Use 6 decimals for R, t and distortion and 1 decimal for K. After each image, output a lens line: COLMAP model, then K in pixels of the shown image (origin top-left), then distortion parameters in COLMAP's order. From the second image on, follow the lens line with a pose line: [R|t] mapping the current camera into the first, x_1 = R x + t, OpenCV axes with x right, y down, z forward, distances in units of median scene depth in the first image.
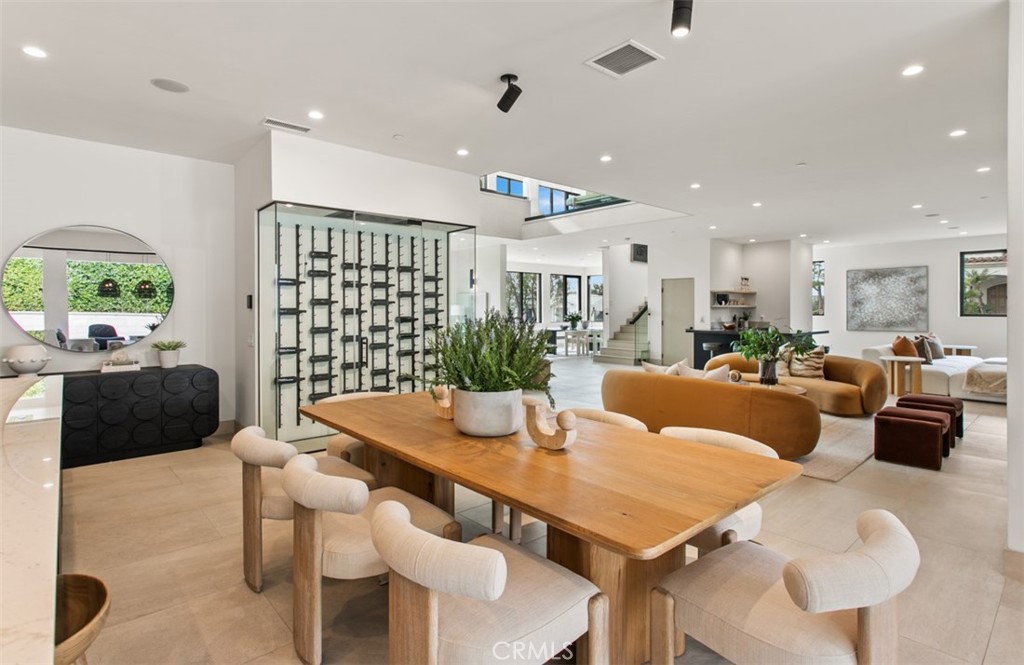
lens RADIAL K [[506.6, 0, 498.7], [0, 506.6, 310.6], [0, 0, 1]] dist [0.016414, -0.003136]
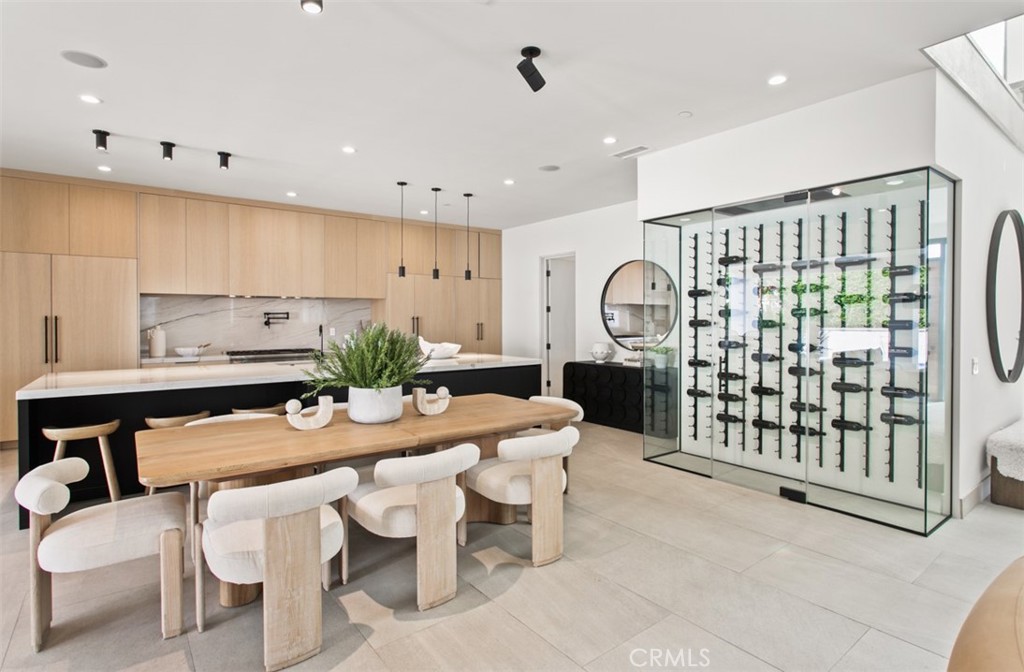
lens RADIAL K [[542.0, 0, 517.3], [0, 542.0, 326.6], [0, 0, 1]] dist [-0.005065, 0.001258]
pose [[-0.078143, 0.015936, -0.996815, 0.347049], [-0.003651, 0.999861, 0.016271, -0.003982], [0.996935, 0.004911, -0.078074, 0.387526]]
